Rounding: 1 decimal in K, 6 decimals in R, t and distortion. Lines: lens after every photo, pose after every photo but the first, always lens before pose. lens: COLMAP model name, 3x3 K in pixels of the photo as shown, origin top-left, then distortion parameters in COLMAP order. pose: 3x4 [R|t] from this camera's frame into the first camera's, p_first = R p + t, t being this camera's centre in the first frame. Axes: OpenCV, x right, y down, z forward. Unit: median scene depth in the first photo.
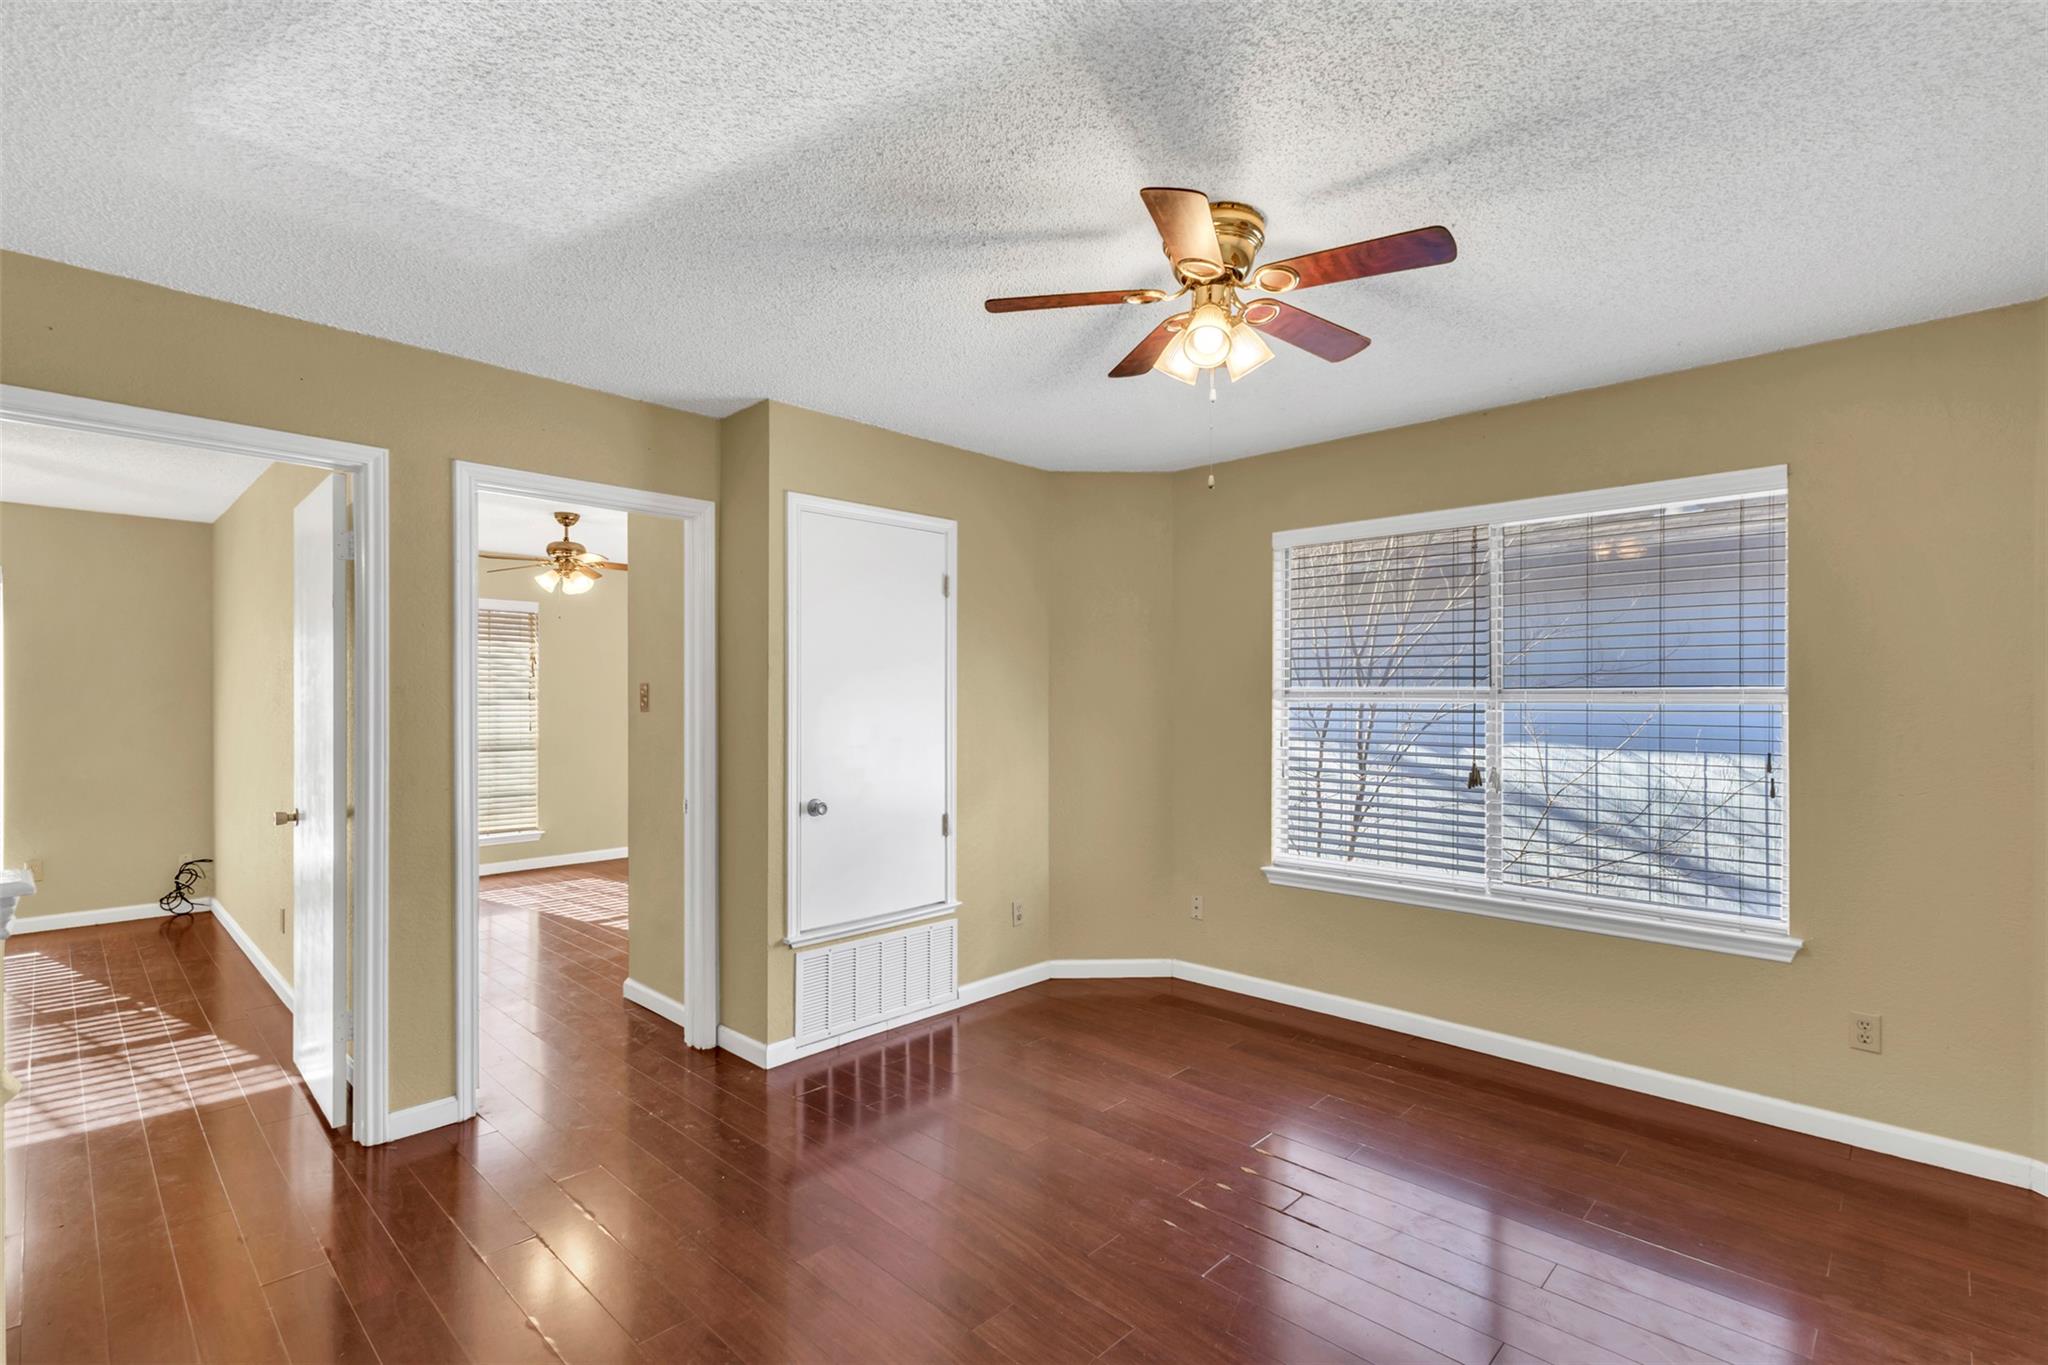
lens RADIAL K [[960.6, 0, 1030.8], [0, 960.6, 688.7], [0, 0, 1]] dist [0.001039, -0.002468]
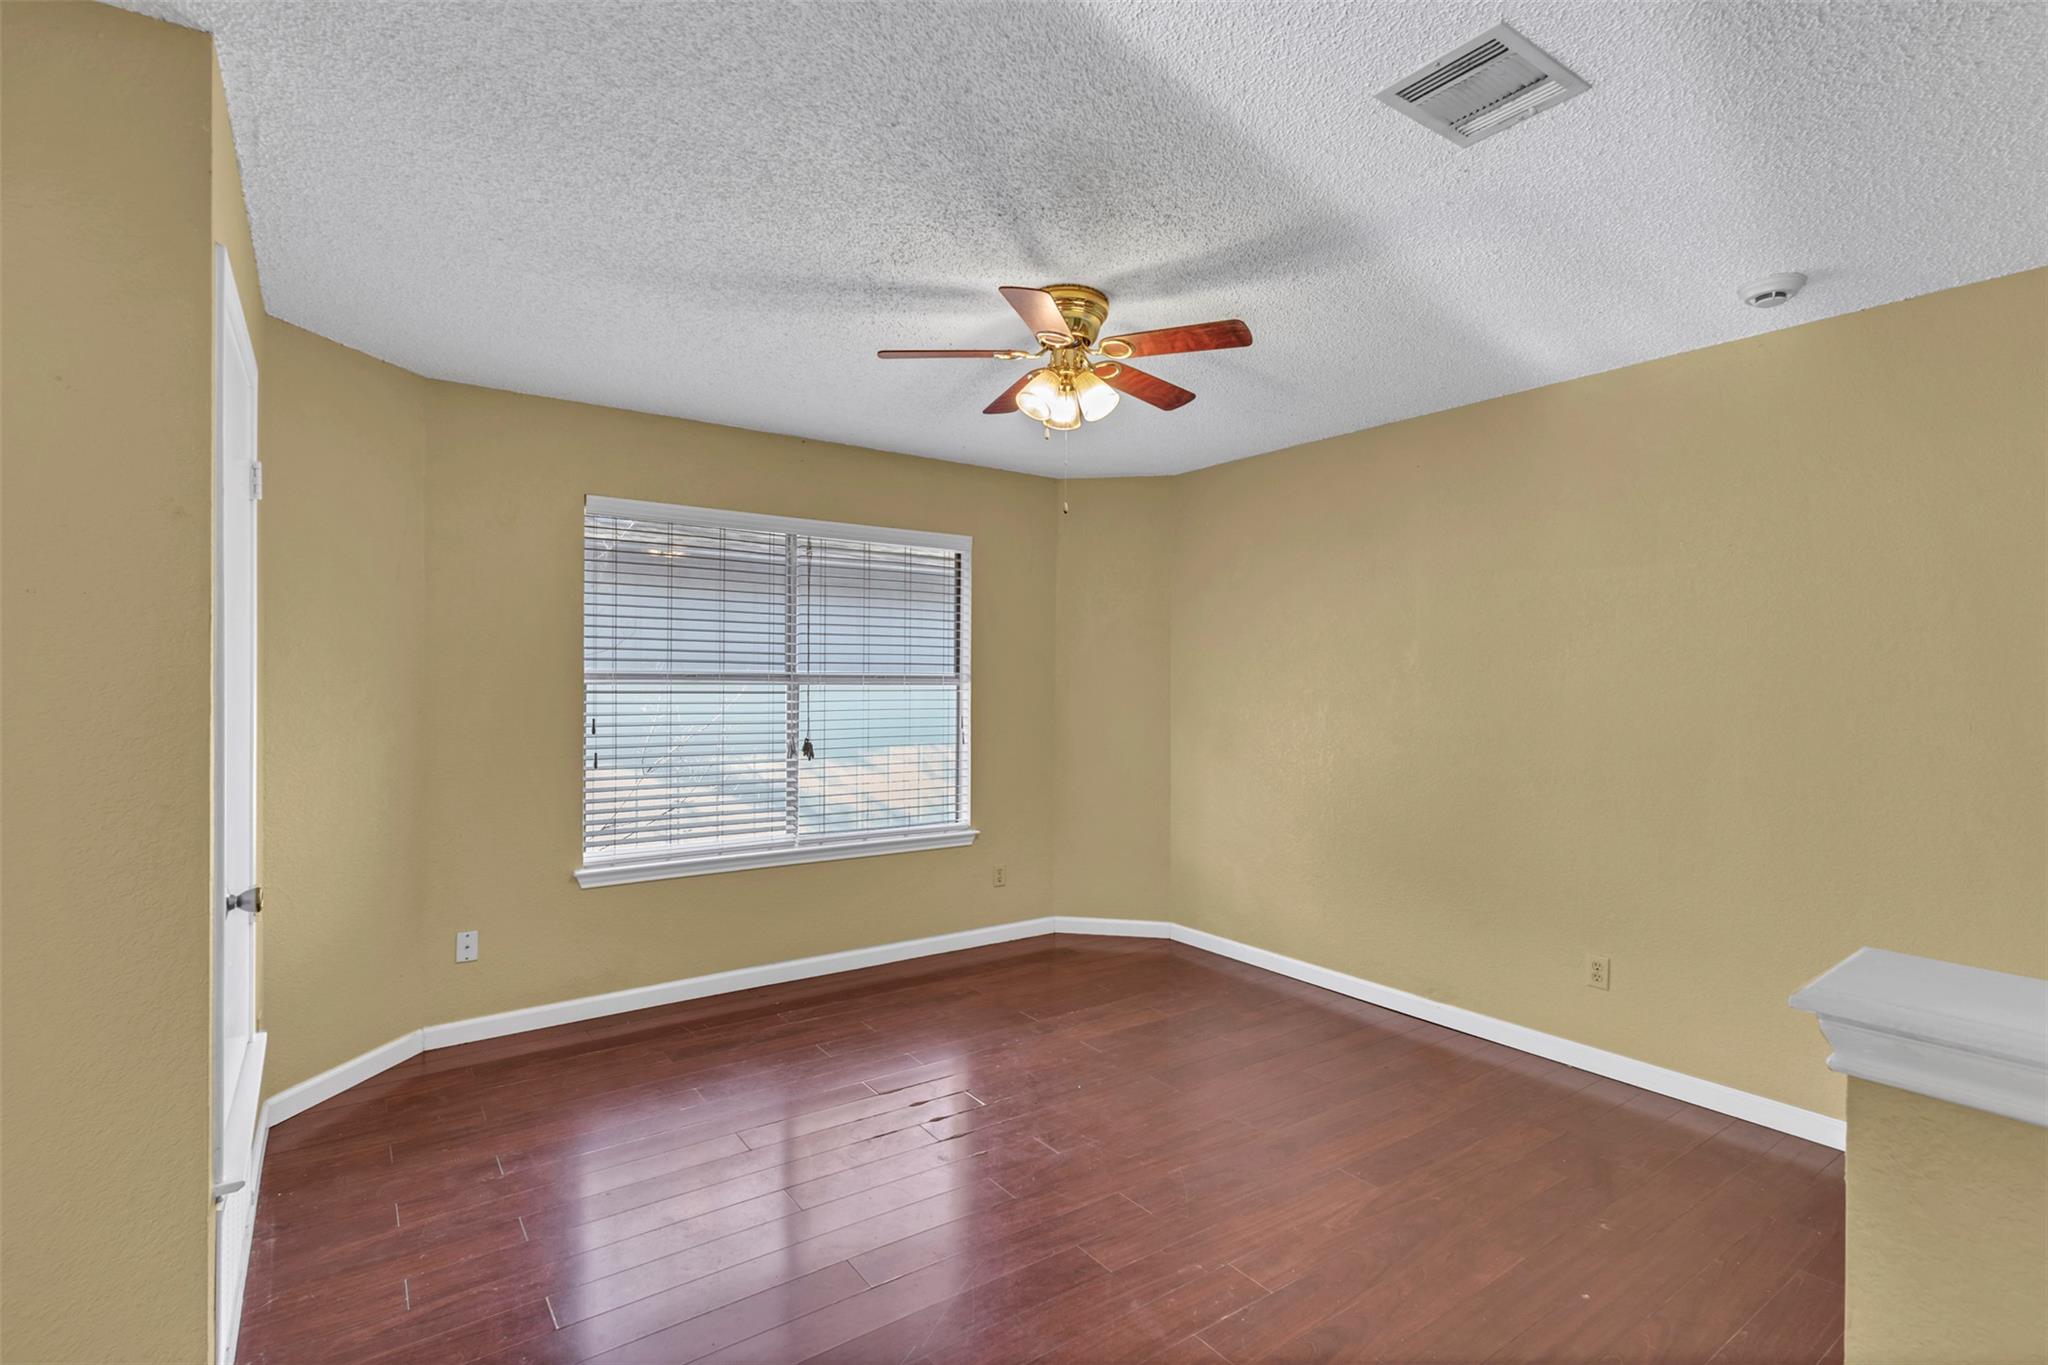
lens RADIAL K [[960.6, 0, 1029.6], [0, 960.6, 682.6], [0, 0, 1]] dist [0.001039, -0.002468]
pose [[0.177828, -0.004987, 0.984049, -0.679098], [-0.013097, 0.999887, 0.007434, -0.000201], [-0.983974, -0.014210, 0.177743, 0.541221]]
